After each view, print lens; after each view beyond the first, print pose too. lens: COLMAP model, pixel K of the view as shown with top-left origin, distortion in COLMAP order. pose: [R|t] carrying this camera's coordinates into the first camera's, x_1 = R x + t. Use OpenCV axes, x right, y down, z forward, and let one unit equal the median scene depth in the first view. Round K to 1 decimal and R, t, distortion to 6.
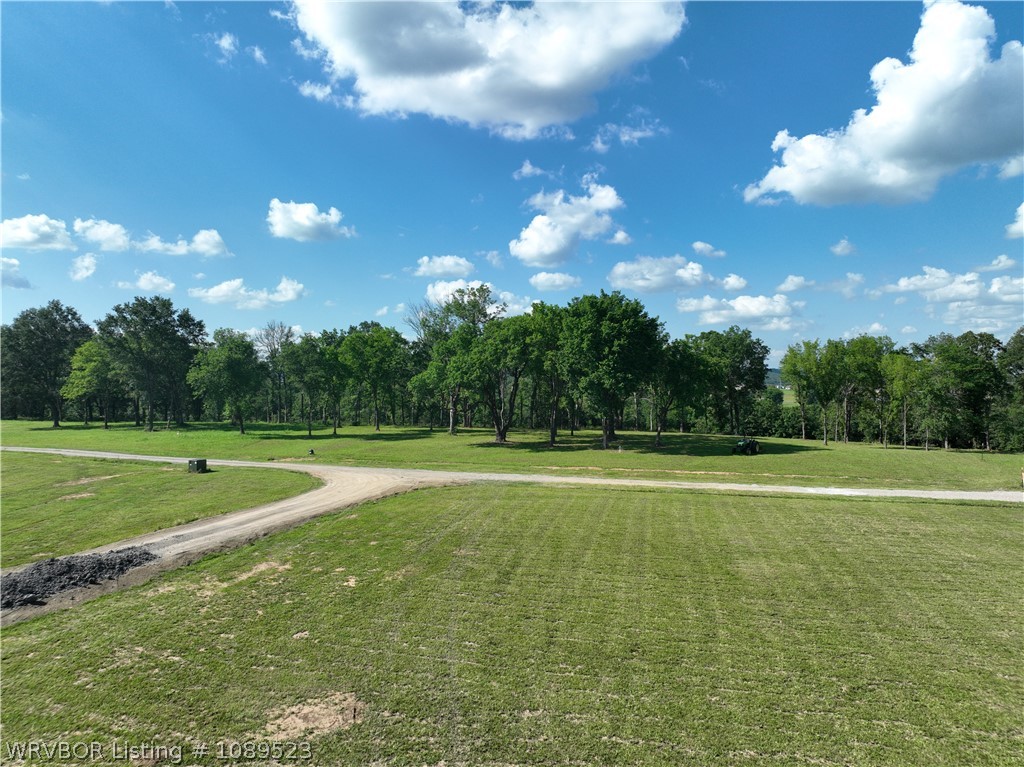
lens RADIAL K [[705.4, 0, 514.8], [0, 705.4, 381.4], [0, 0, 1]] dist [-0.002686, 0.027352]
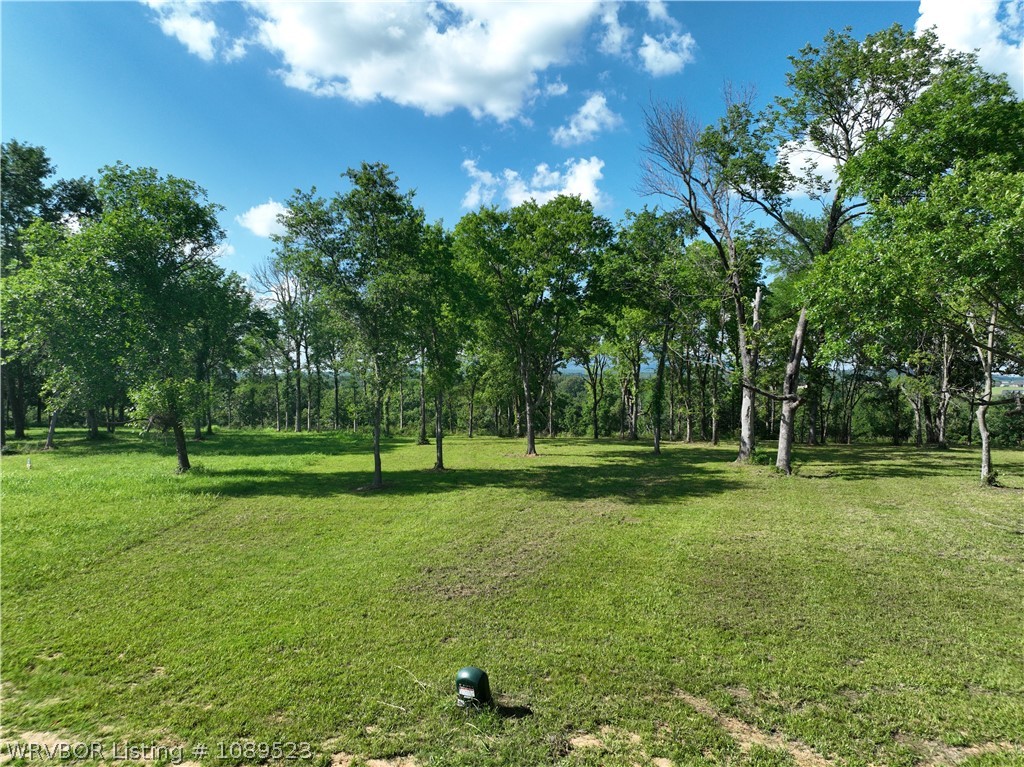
lens RADIAL K [[710.6, 0, 509.2], [0, 710.6, 382.3], [0, 0, 1]] dist [-0.010049, 0.031154]
pose [[0.999016, 0.002163, -0.044309, -0.208762], [-0.002387, 0.999985, -0.005019, 0.032194], [0.044298, 0.005120, 0.999005, 0.655105]]
